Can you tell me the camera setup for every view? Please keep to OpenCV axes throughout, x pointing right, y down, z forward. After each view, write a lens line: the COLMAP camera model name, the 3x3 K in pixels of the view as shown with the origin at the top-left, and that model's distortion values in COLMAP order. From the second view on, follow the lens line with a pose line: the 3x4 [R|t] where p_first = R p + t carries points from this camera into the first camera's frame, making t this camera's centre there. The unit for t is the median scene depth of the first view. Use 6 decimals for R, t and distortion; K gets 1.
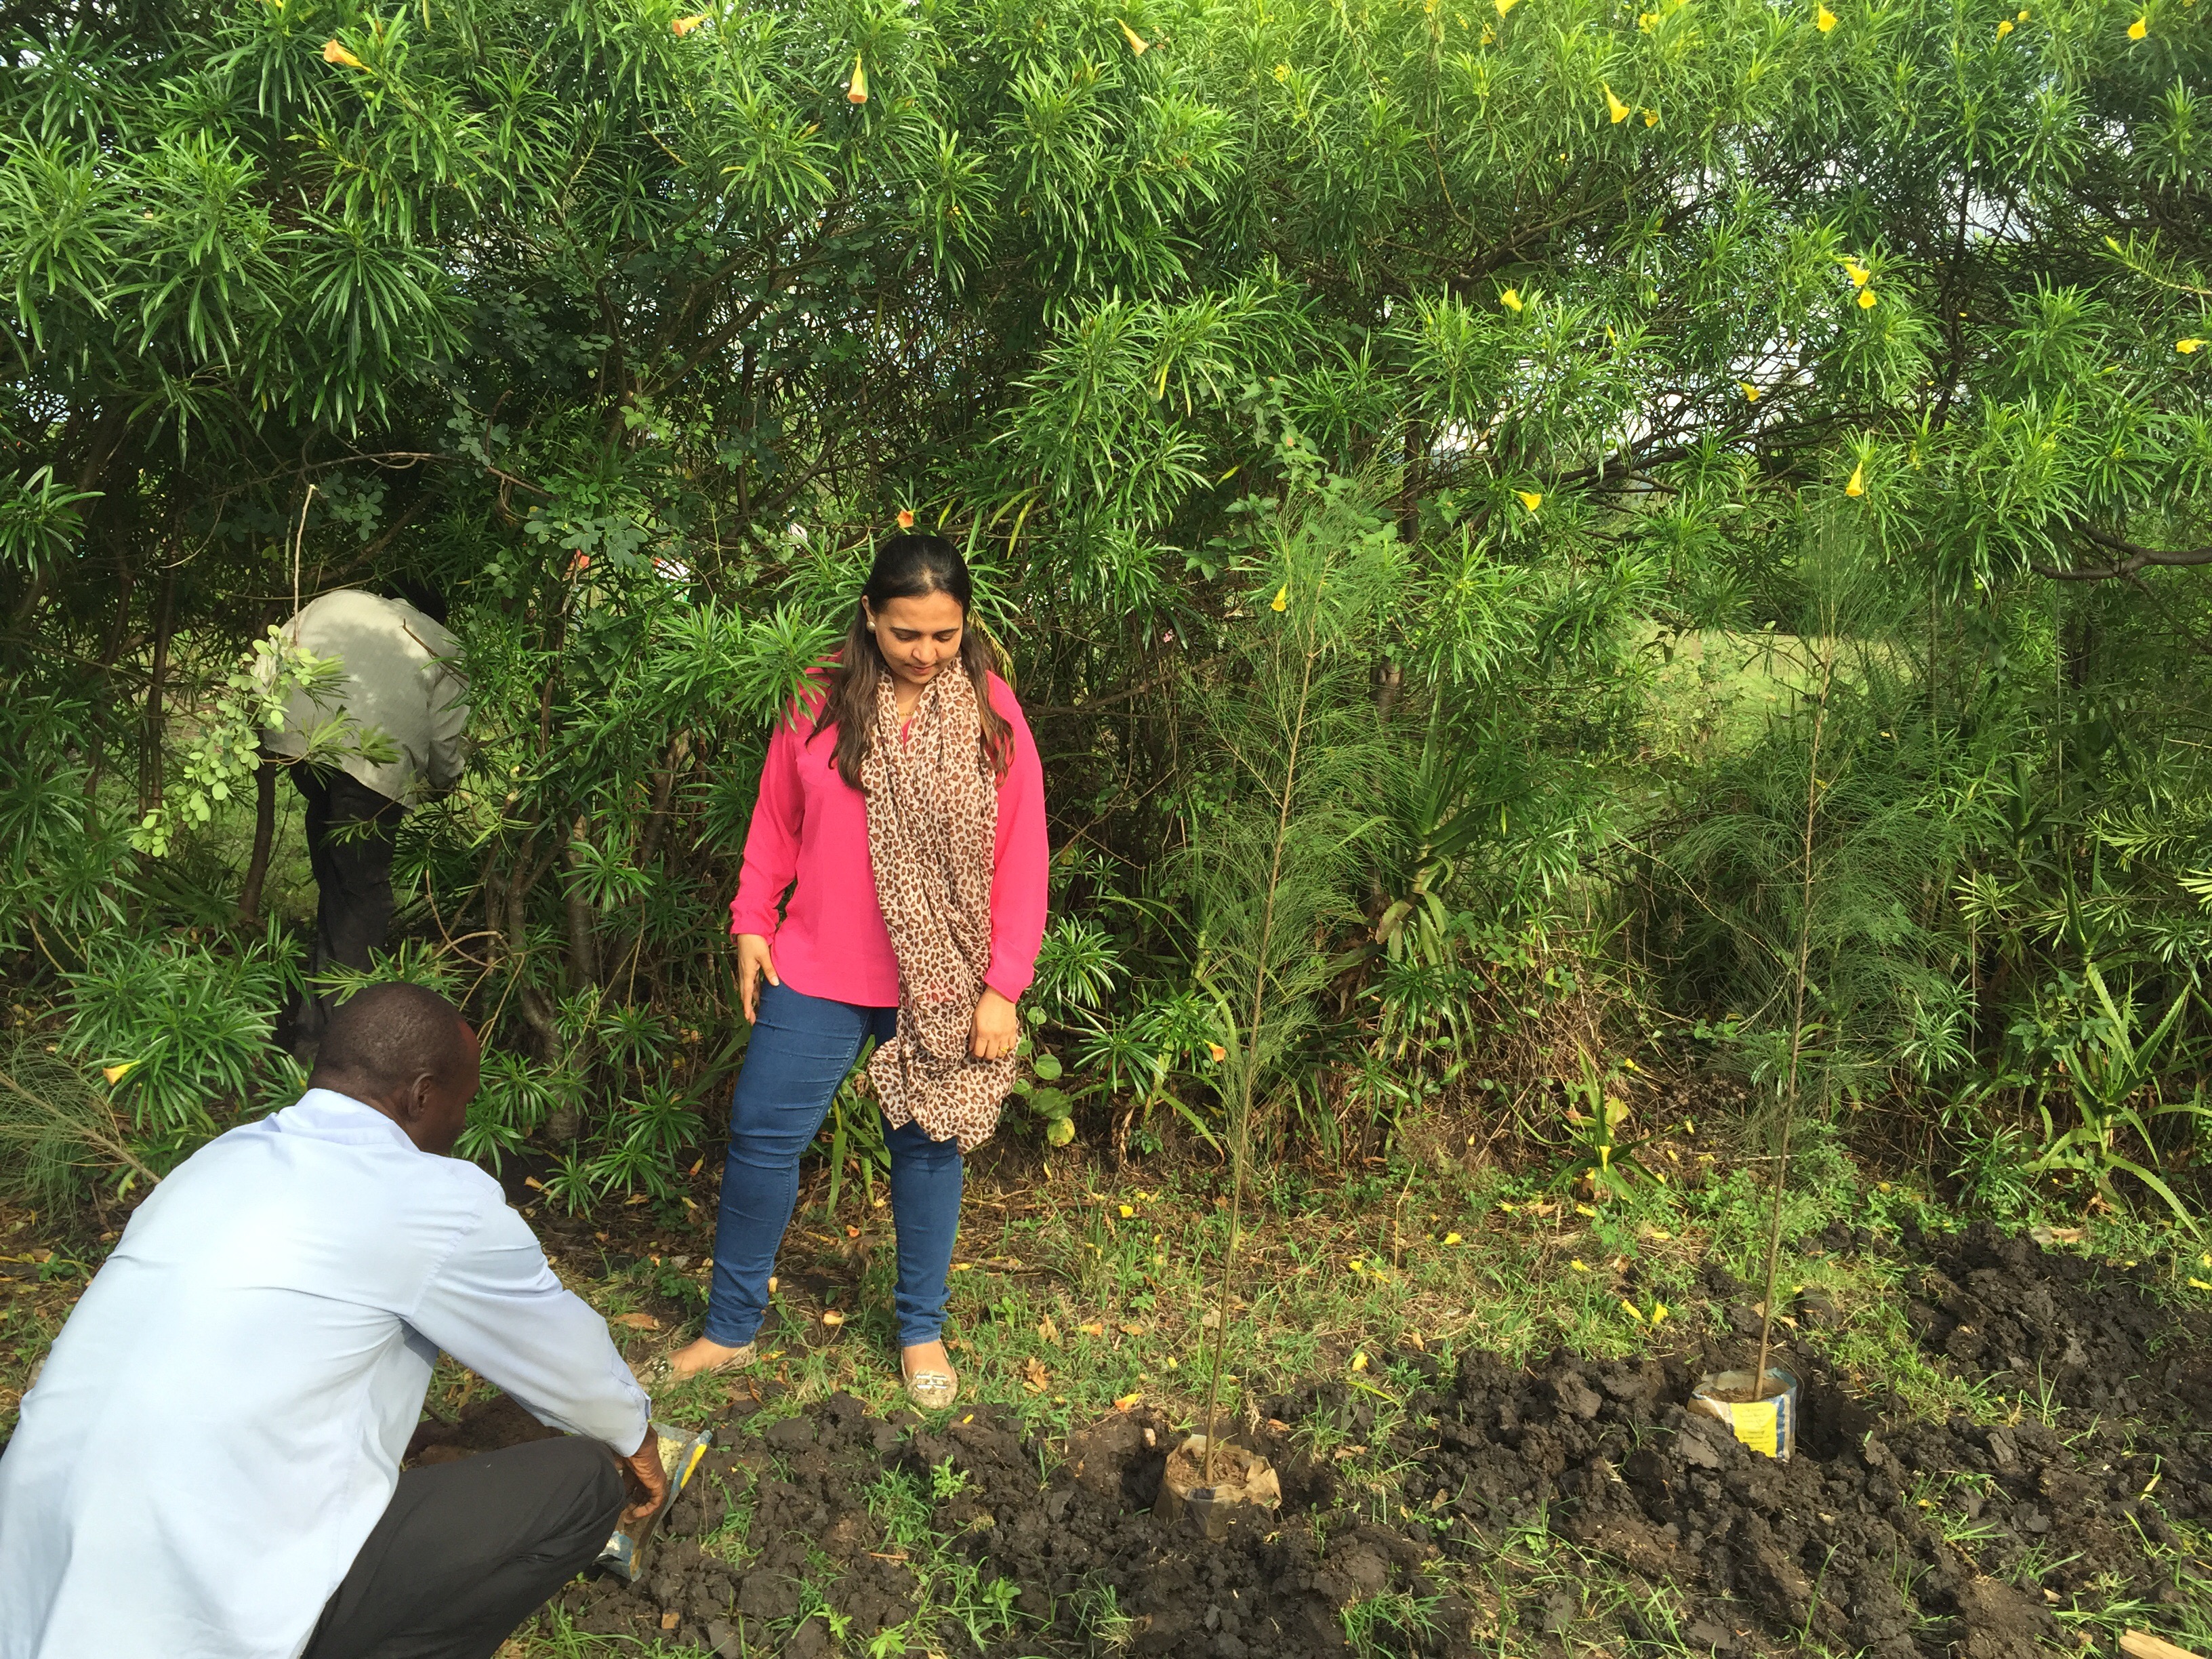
lens RADIAL K [[1845.7, 0, 1068.9], [0, 1845.7, 825.2], [0, 0, 1]] dist [0.074868, -0.095118]
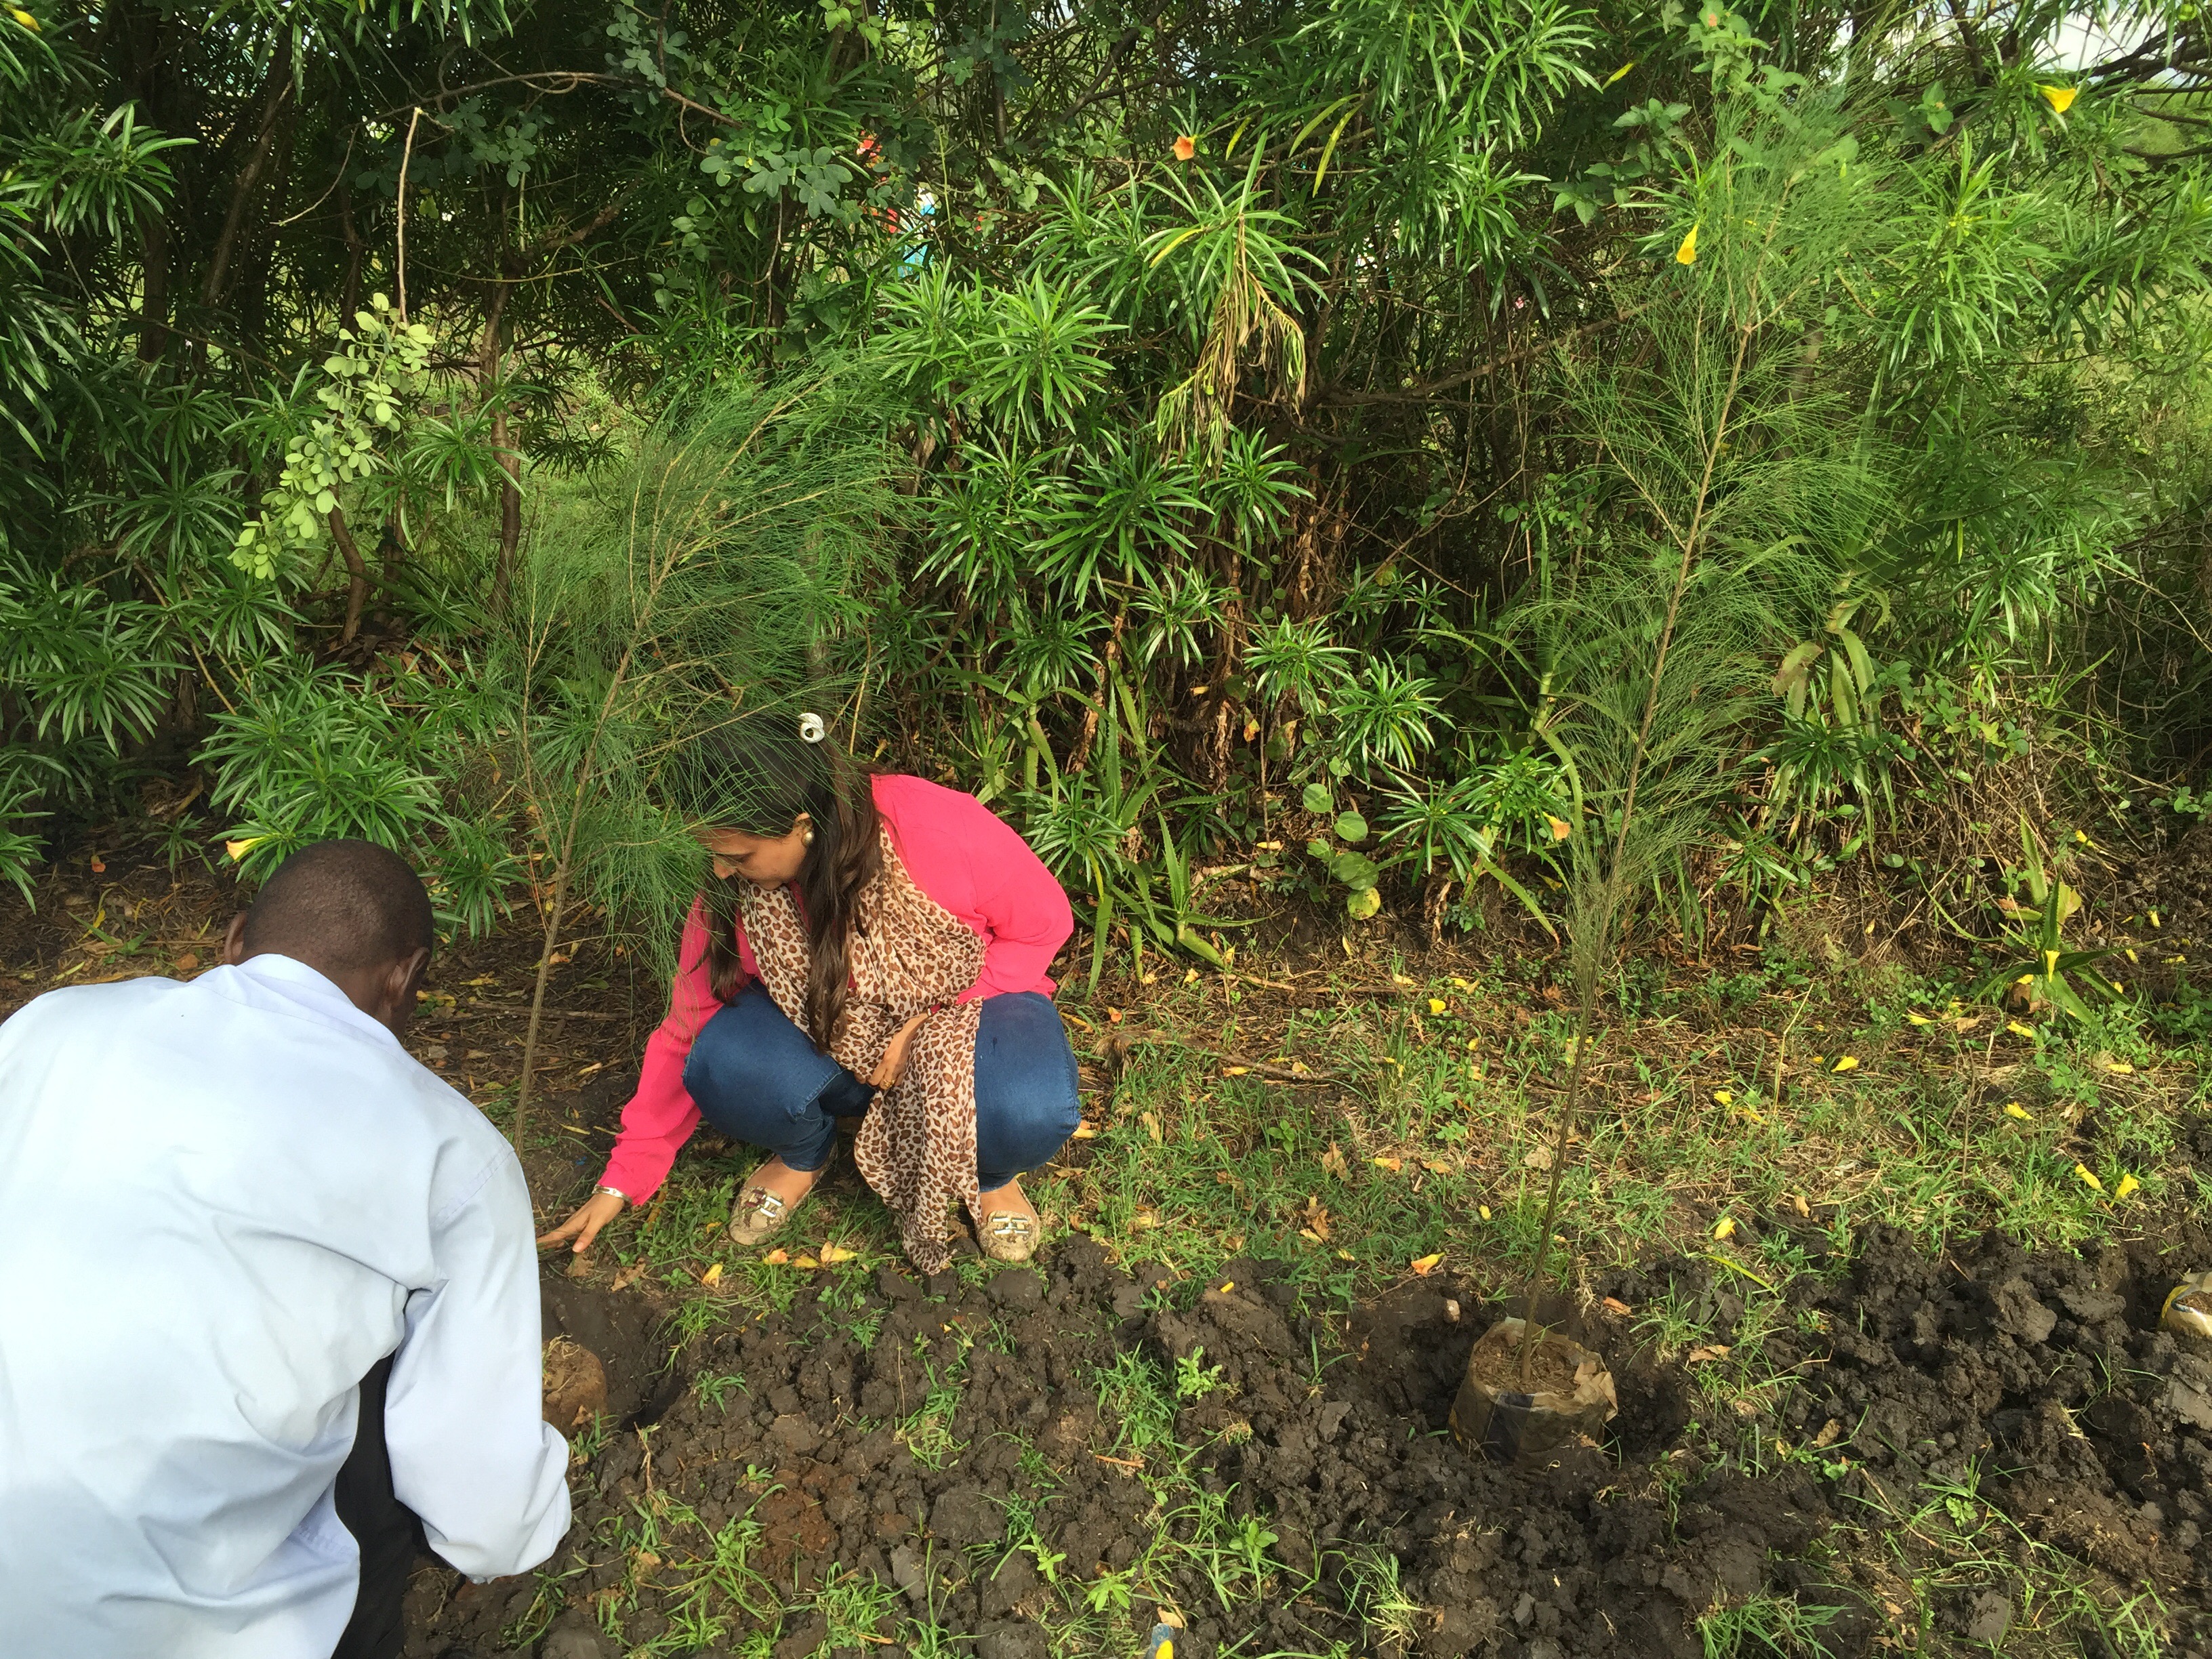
lens RADIAL K [[1845.7, 0, 1068.9], [0, 1845.7, 825.2], [0, 0, 1]] dist [0.074868, -0.095118]
pose [[0.984604, 0.038276, -0.170558, 0.007443], [-0.008868, 0.985413, 0.169948, -0.017569], [0.174575, -0.165819, 0.970581, 0.187278]]
